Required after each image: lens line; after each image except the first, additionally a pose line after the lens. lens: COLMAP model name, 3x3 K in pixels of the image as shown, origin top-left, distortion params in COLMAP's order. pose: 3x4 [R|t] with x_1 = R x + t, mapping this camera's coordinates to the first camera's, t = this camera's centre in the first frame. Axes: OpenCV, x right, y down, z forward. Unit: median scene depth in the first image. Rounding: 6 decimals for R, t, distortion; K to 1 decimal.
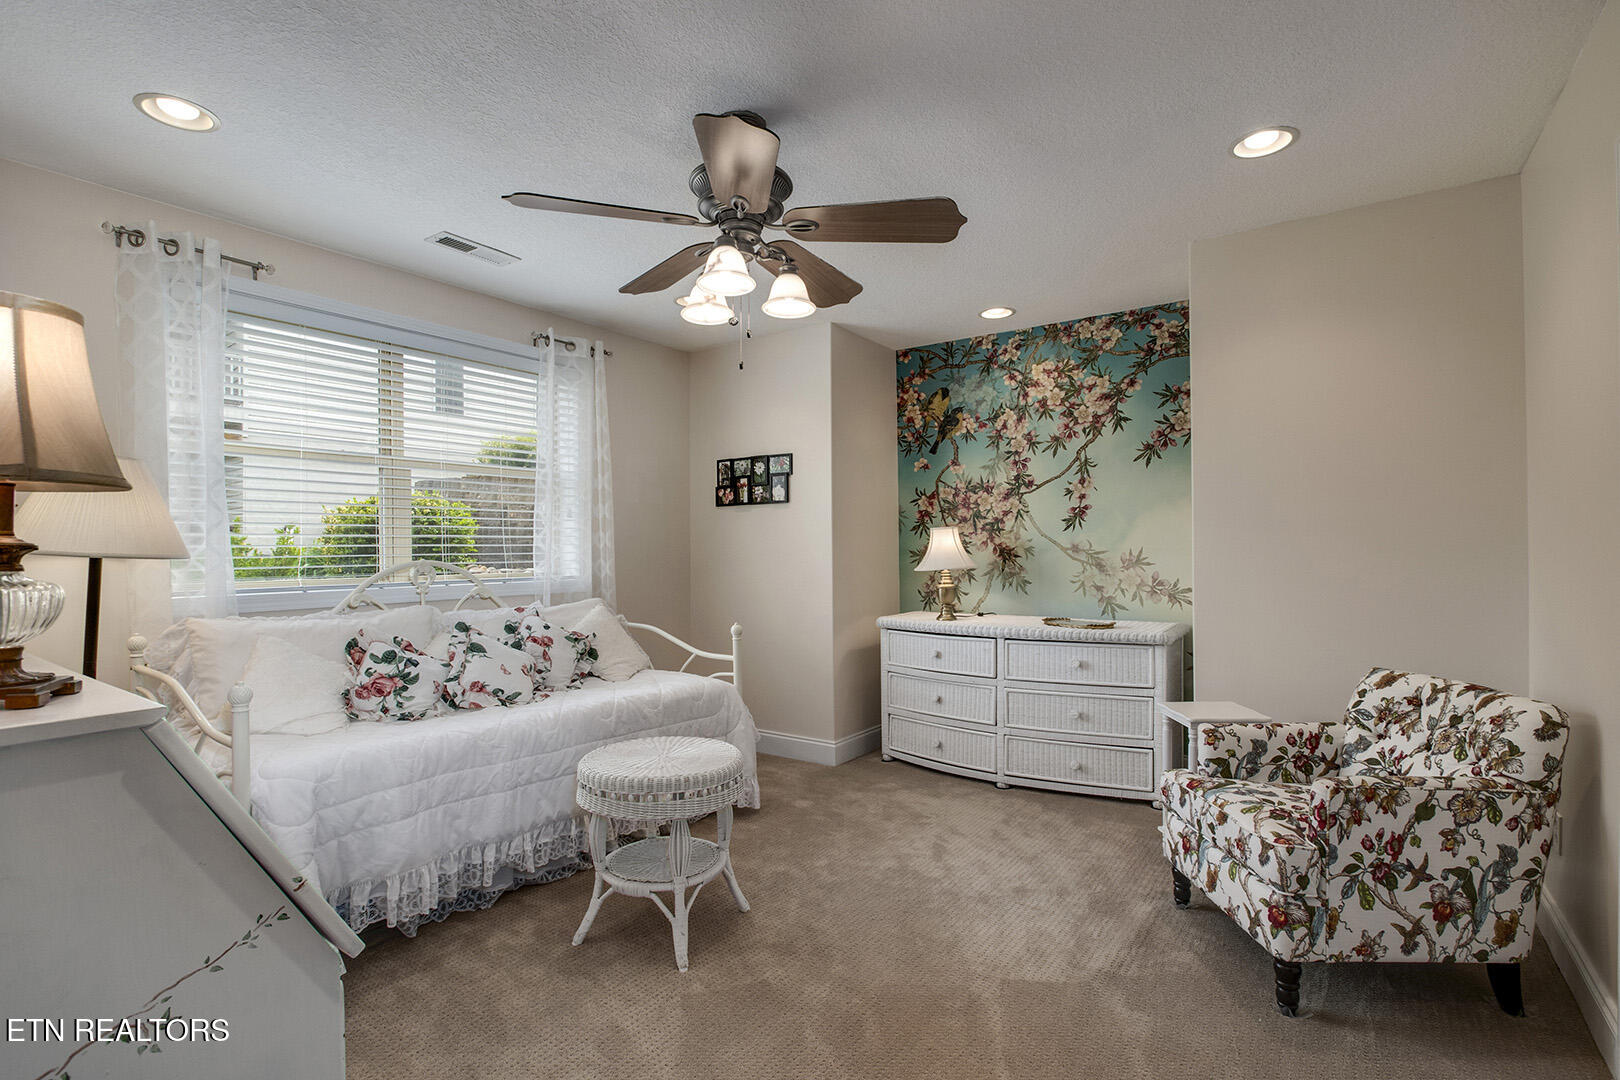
lens RADIAL K [[765.4, 0, 810.6], [0, 765.4, 548.2], [0, 0, 1]] dist [-0.013094, 0.000510]
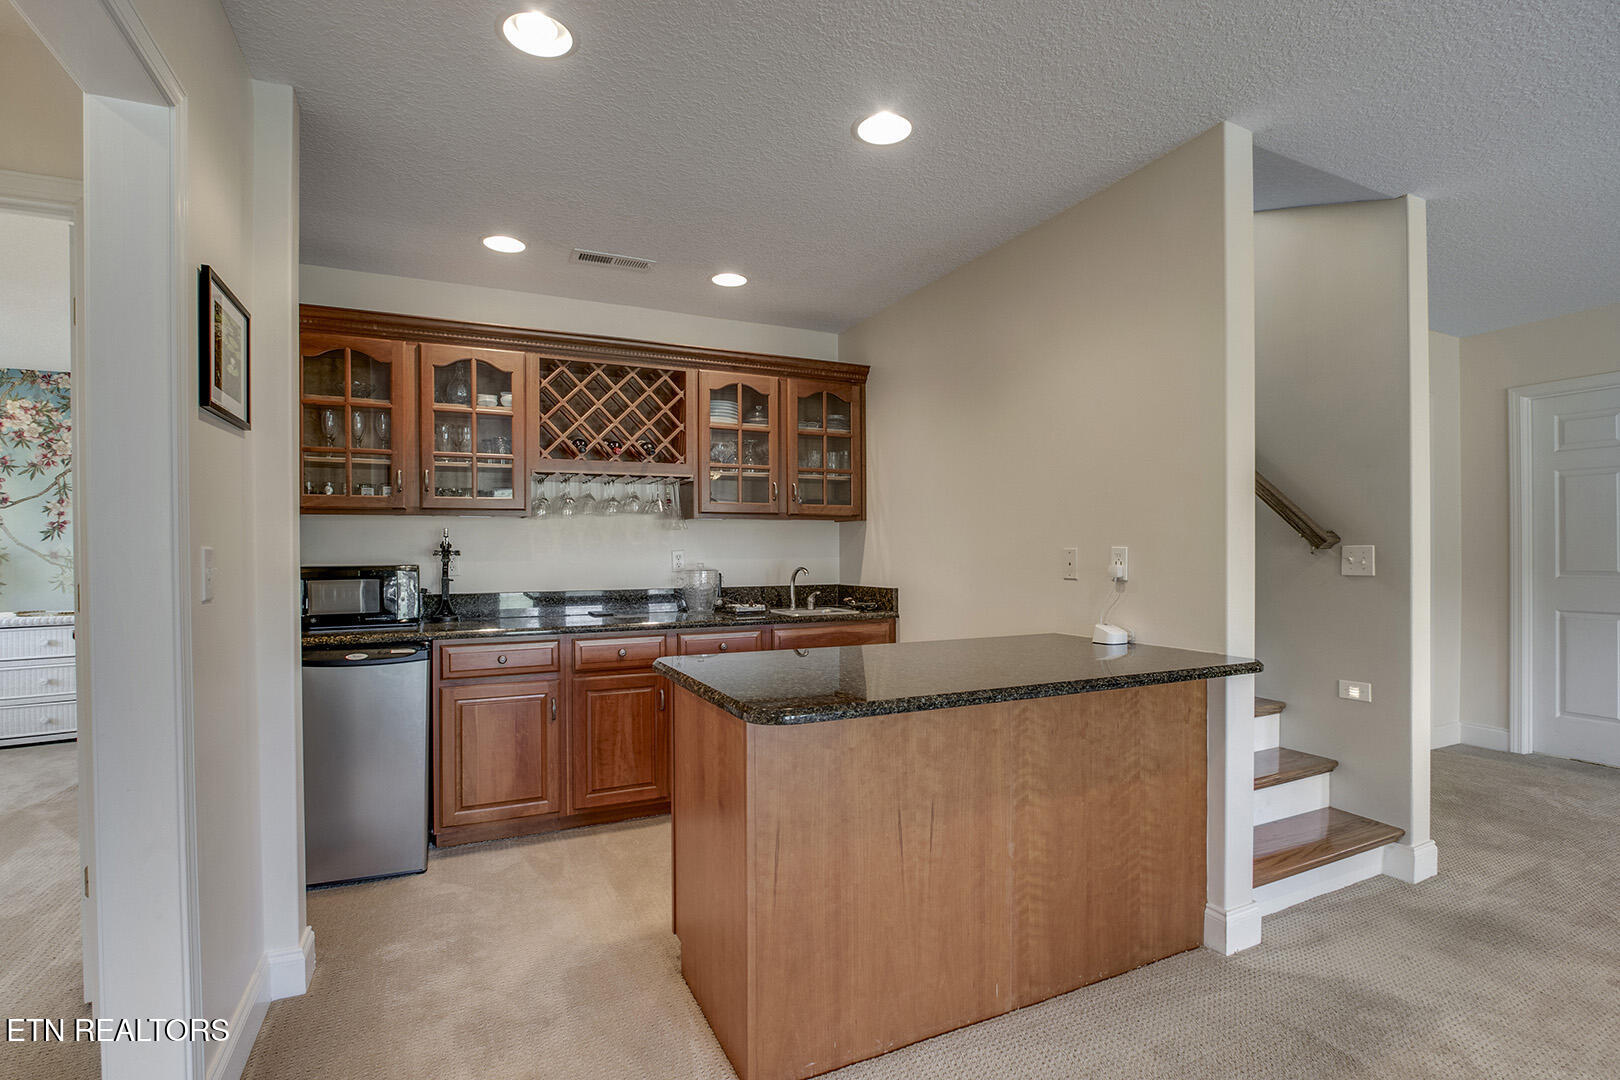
lens RADIAL K [[765.4, 0, 809.6], [0, 765.4, 552.3], [0, 0, 1]] dist [-0.013094, 0.000510]
pose [[0.494066, 0.001809, 0.869422, -0.114302], [0.003191, 0.999987, -0.003894, 0.004395], [-0.869418, 0.004698, 0.494054, -0.673828]]
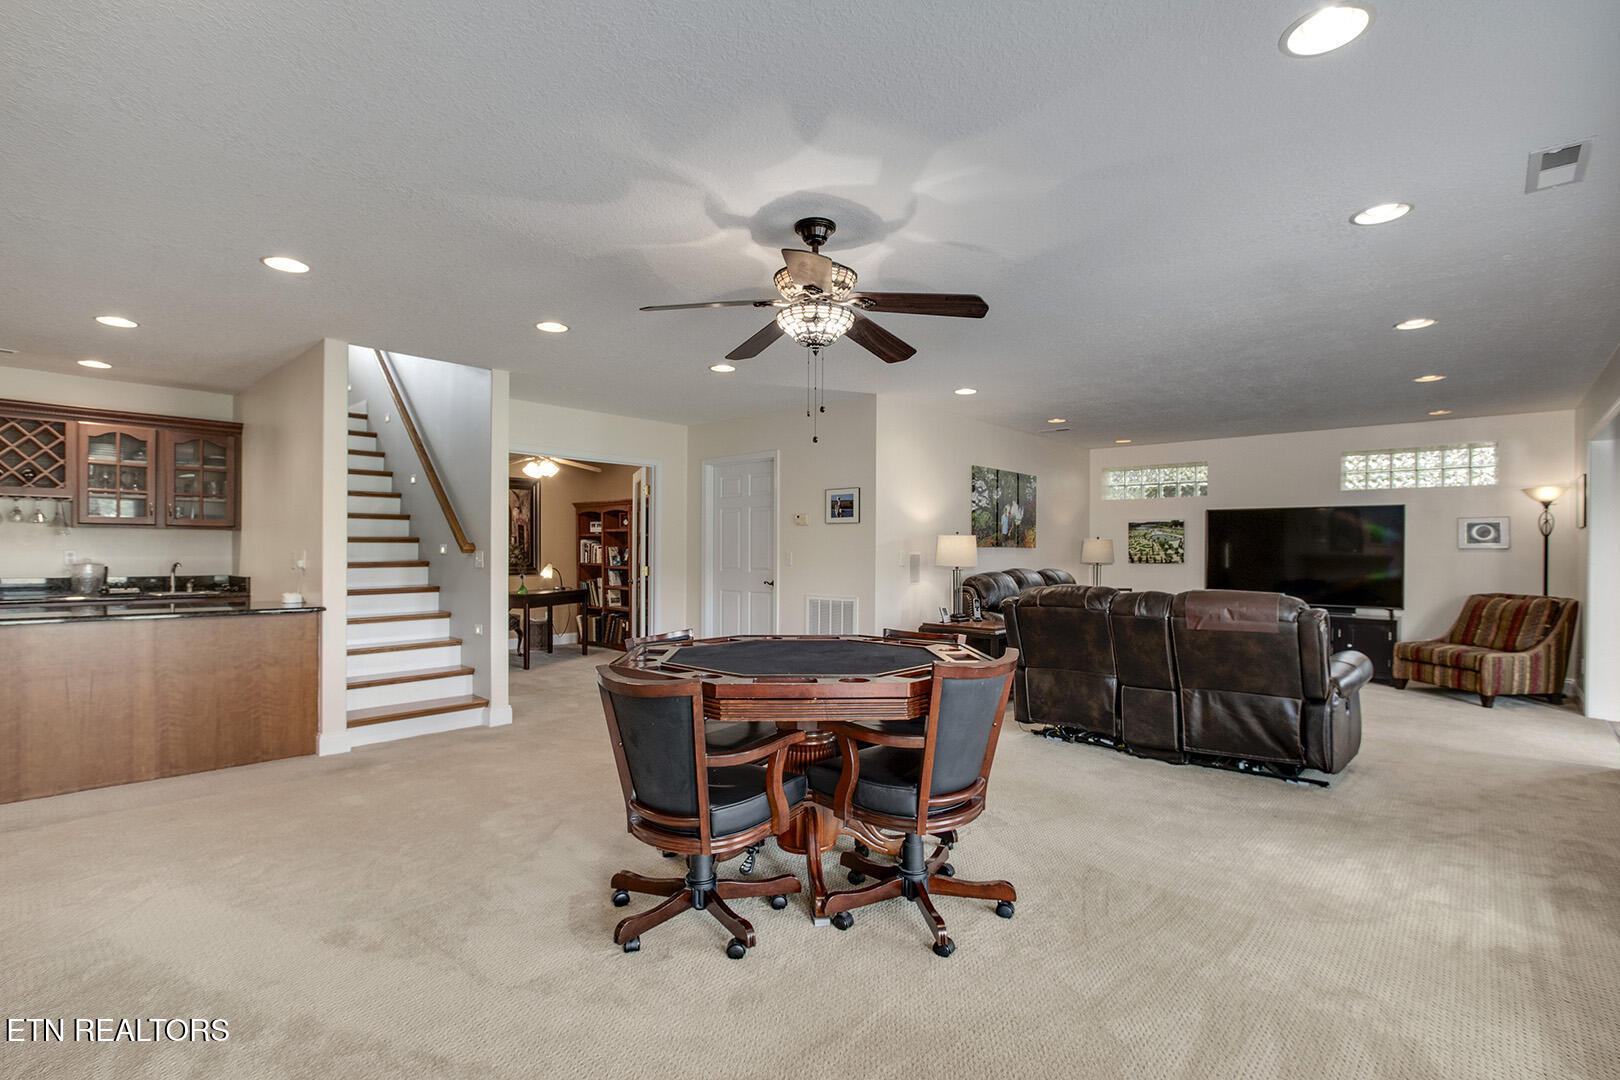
lens RADIAL K [[765.4, 0, 809.0], [0, 765.4, 550.6], [0, 0, 1]] dist [-0.013094, 0.000510]
pose [[0.134084, 0.007241, 0.990944, -0.508267], [-0.003848, 0.999970, -0.006786, 0.002573], [-0.990963, -0.002903, 0.134108, -1.562552]]
